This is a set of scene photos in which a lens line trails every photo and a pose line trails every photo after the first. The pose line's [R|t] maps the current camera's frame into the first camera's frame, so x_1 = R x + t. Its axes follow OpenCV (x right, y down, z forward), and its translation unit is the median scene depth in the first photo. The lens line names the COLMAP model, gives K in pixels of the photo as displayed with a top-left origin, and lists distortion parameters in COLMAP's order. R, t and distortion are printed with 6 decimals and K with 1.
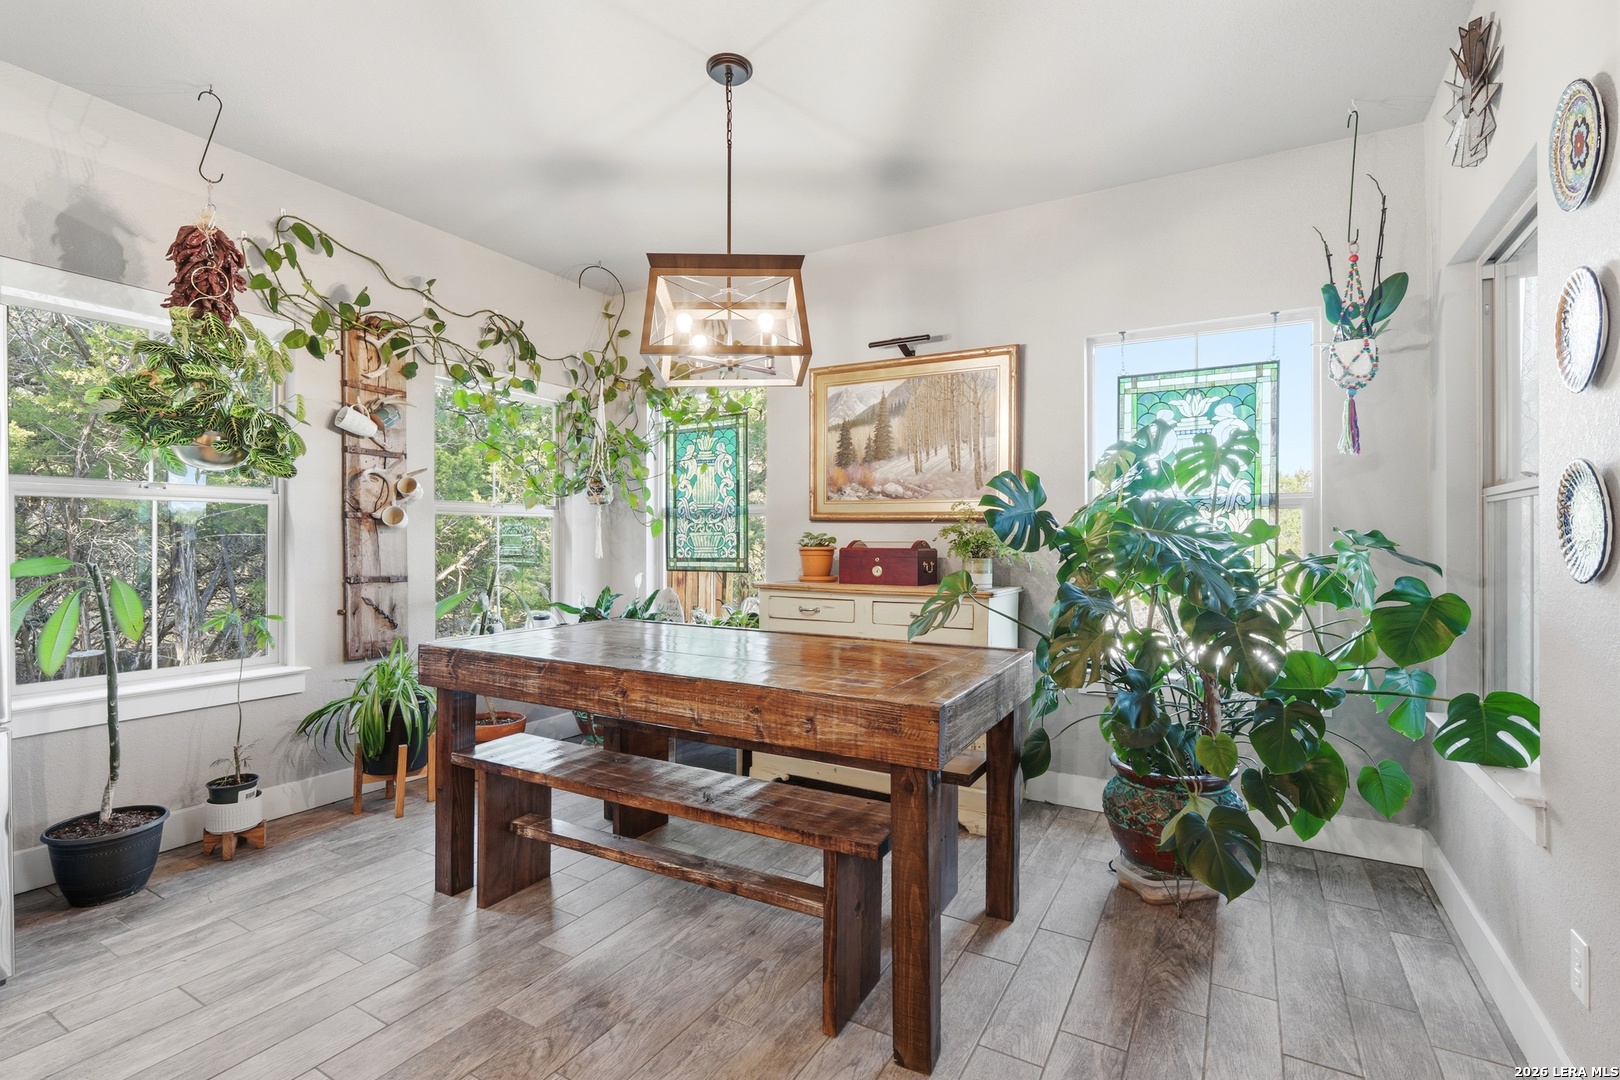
lens RADIAL K [[755.6, 0, 809.8], [0, 755.6, 540.1], [0, 0, 1]] dist [0.001836, 0.000175]
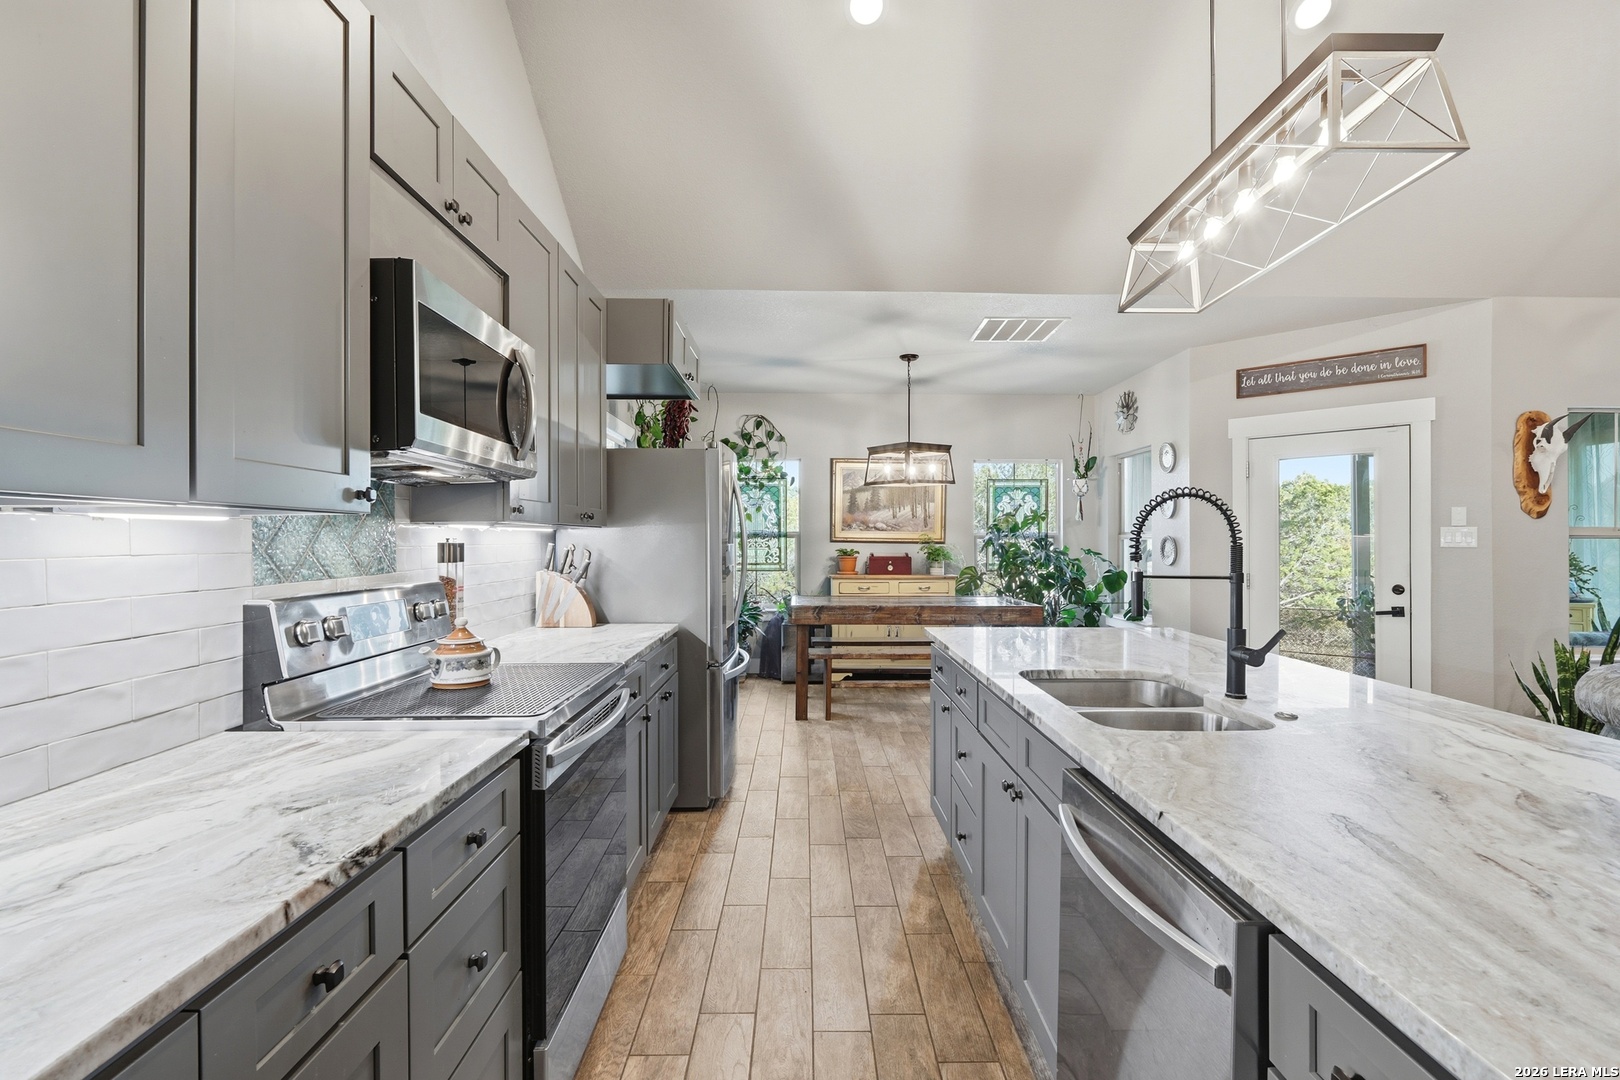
lens RADIAL K [[755.6, 0, 811.5], [0, 755.6, 540.4], [0, 0, 1]] dist [0.001836, 0.000175]
pose [[0.864217, -0.000781, 0.503119, -1.116777], [0.001289, 0.999999, -0.000661, -0.031686], [-0.503118, 0.001219, 0.864217, -0.646811]]
